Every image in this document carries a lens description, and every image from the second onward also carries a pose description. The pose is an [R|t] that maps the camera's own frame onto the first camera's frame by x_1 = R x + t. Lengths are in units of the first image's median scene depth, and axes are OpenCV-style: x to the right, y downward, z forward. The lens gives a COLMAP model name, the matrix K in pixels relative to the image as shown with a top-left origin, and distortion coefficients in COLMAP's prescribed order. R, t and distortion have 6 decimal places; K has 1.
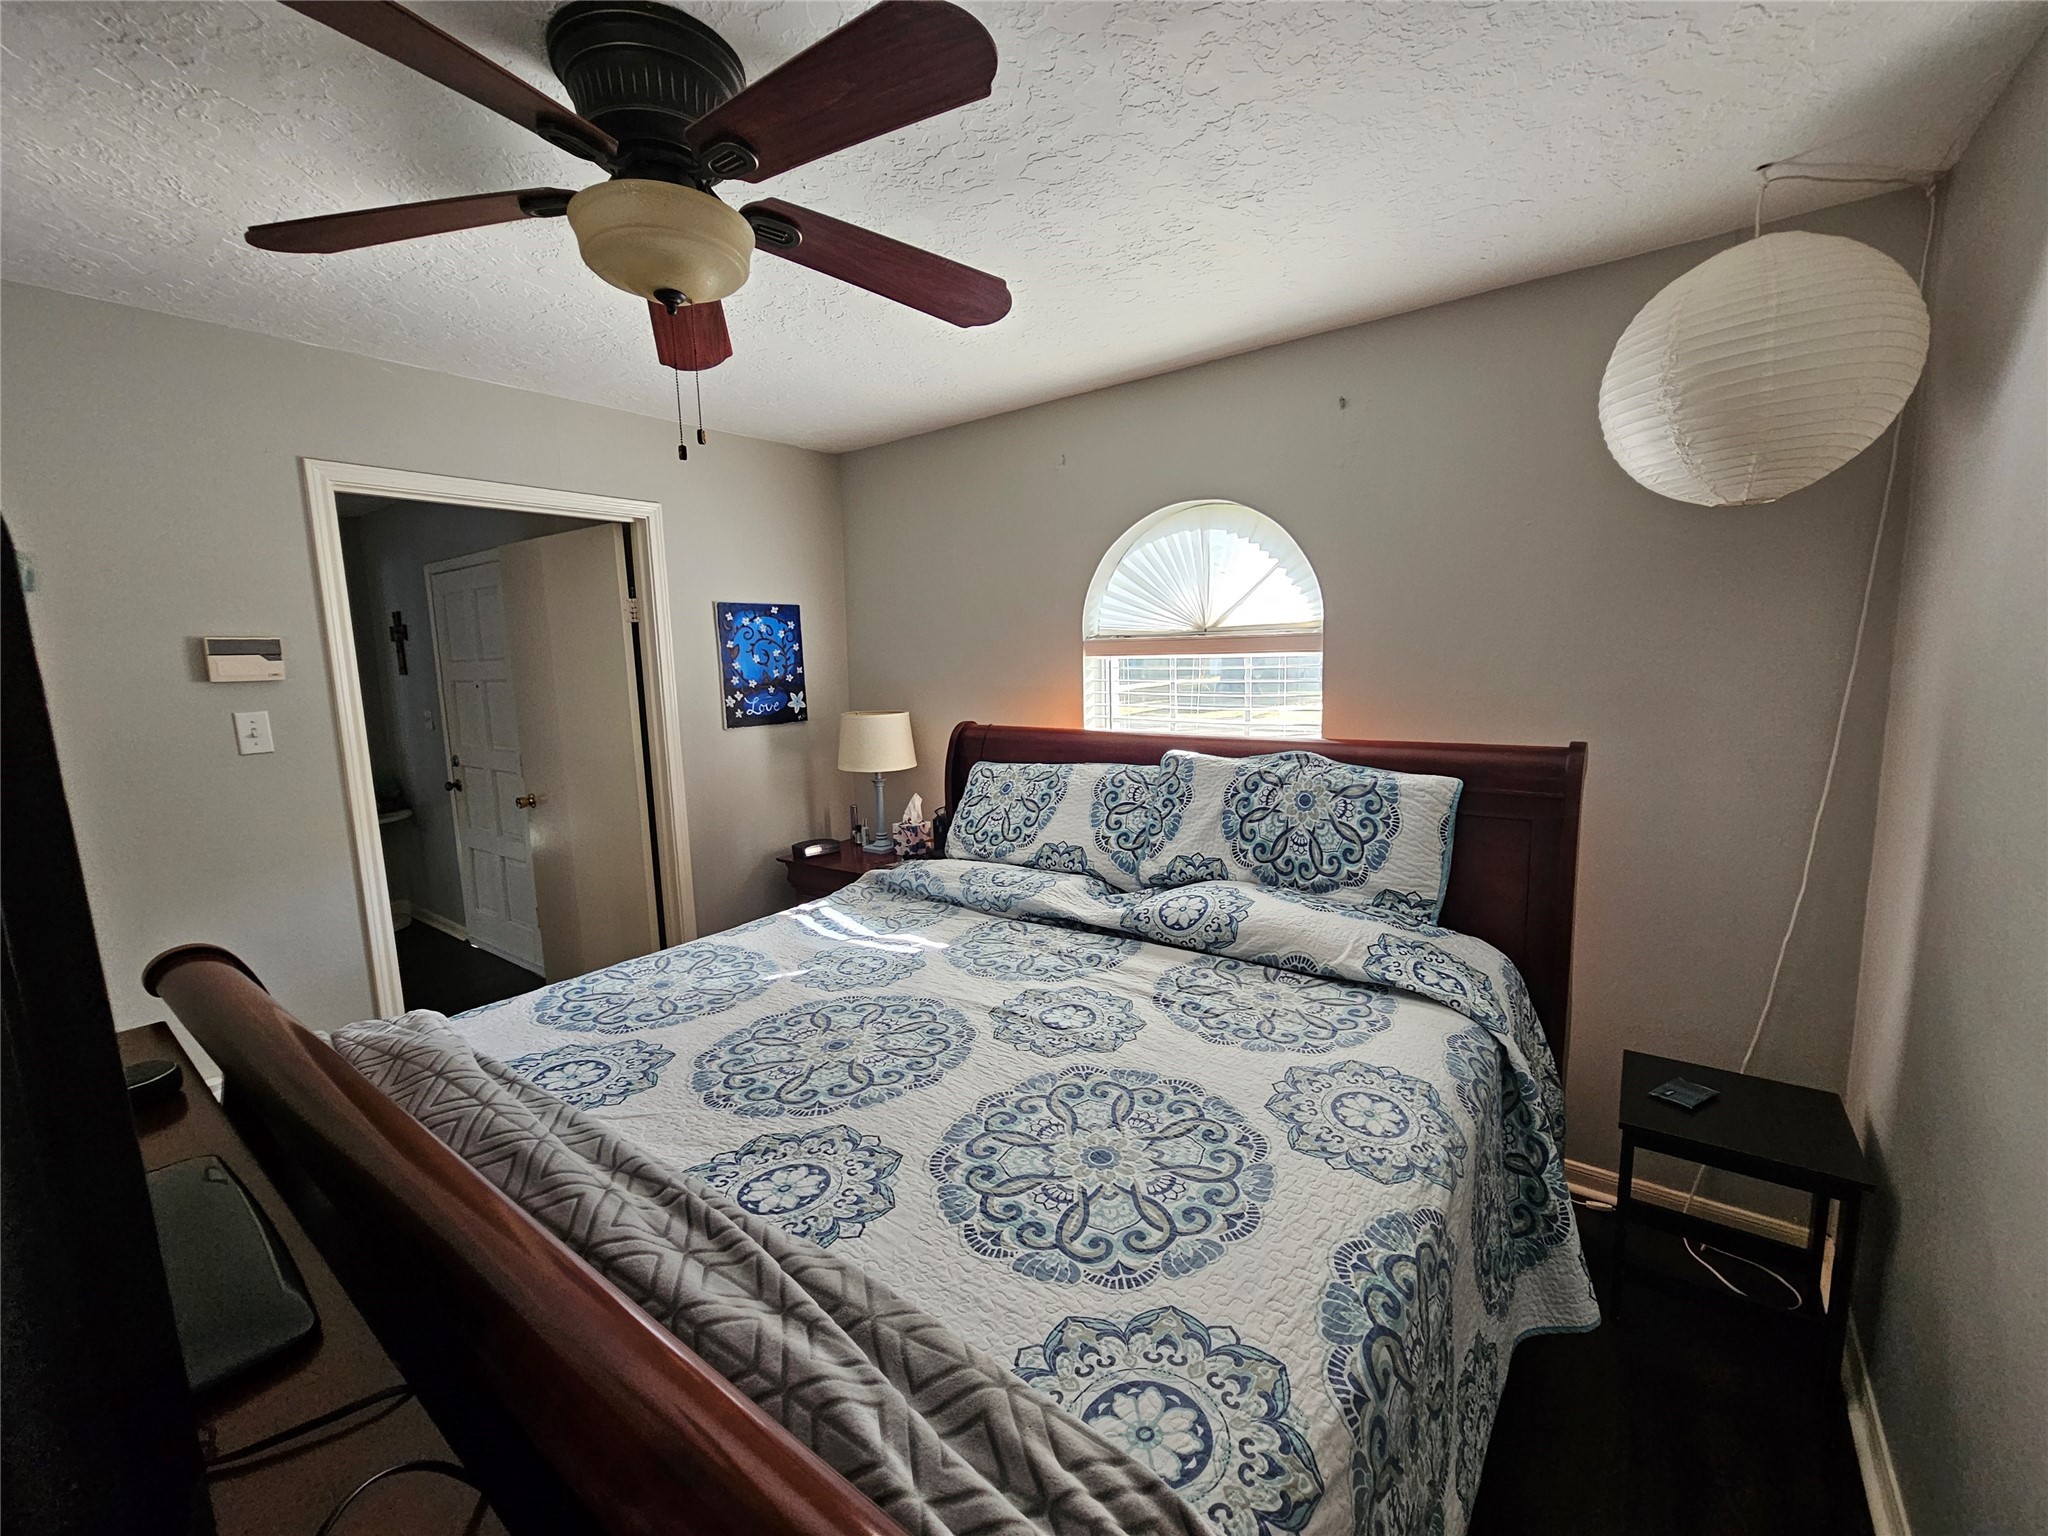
lens RADIAL K [[841.1, 0, 1020.6], [0, 841.1, 768.2], [0, 0, 1]] dist [0.000431, 0.000023]
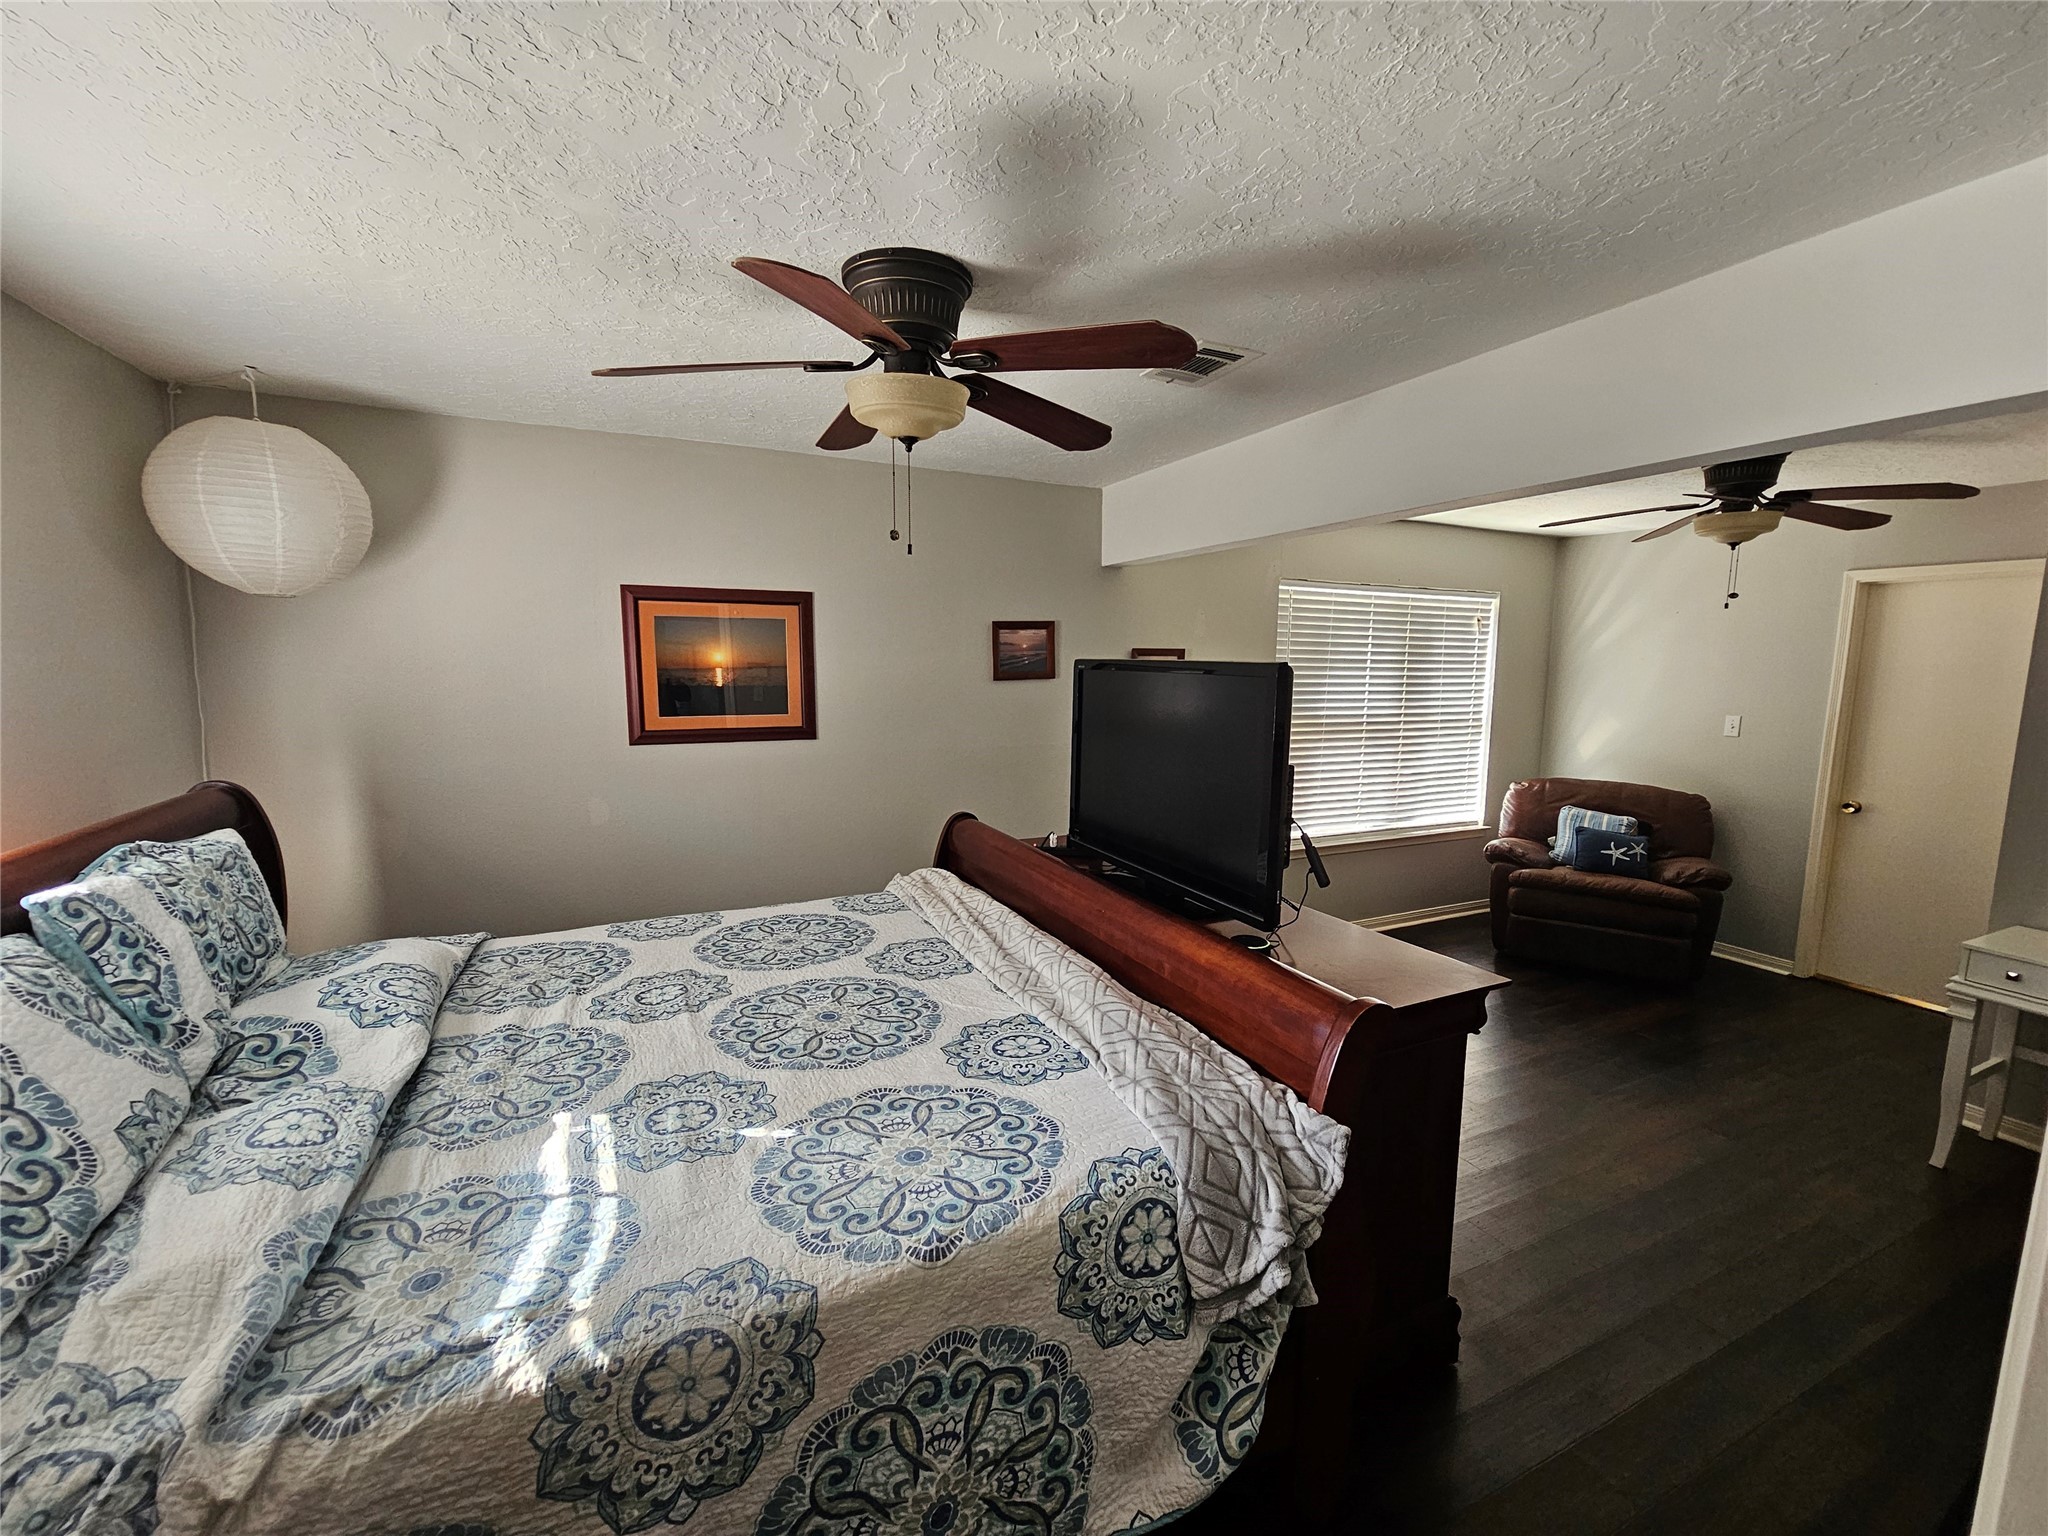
lens RADIAL K [[841.1, 0, 1024.3], [0, 841.1, 767.6], [0, 0, 1]] dist [0.000431, 0.000023]
pose [[-0.885879, -0.038533, 0.462314, -0.889772], [0.081188, 0.968288, 0.236278, -0.248400], [-0.456757, 0.246848, -0.854657, 1.592160]]
